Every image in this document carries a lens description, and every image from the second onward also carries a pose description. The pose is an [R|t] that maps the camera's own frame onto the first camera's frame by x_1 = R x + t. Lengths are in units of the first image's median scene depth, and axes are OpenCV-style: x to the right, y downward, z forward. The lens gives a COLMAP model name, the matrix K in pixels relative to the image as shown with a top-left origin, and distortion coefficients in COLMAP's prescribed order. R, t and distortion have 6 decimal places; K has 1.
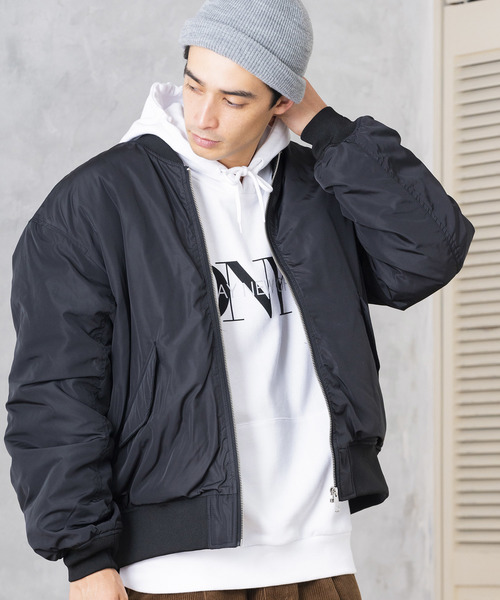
lens RADIAL K [[3549.6, 0, 249.5], [0, 3549.6, 353.1], [0, 0, 1]] dist [0.426570, 4.956061]
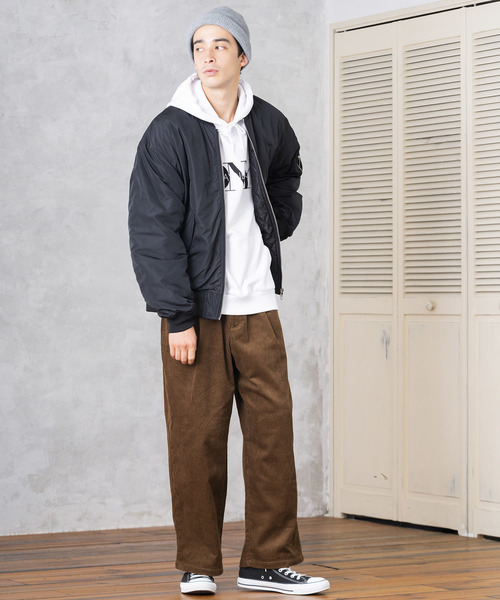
lens RADIAL K [[2132.5, 0, 250.0], [0, 2132.5, 300.0], [0, 0, 1]] dist [-0.063616, -1.271519]
pose [[0.999999, 0.001695, 0.000010, 0.005818], [-0.001693, 0.998215, 0.059706, -0.016548], [0.000091, -0.059706, 0.998216, -0.237002]]
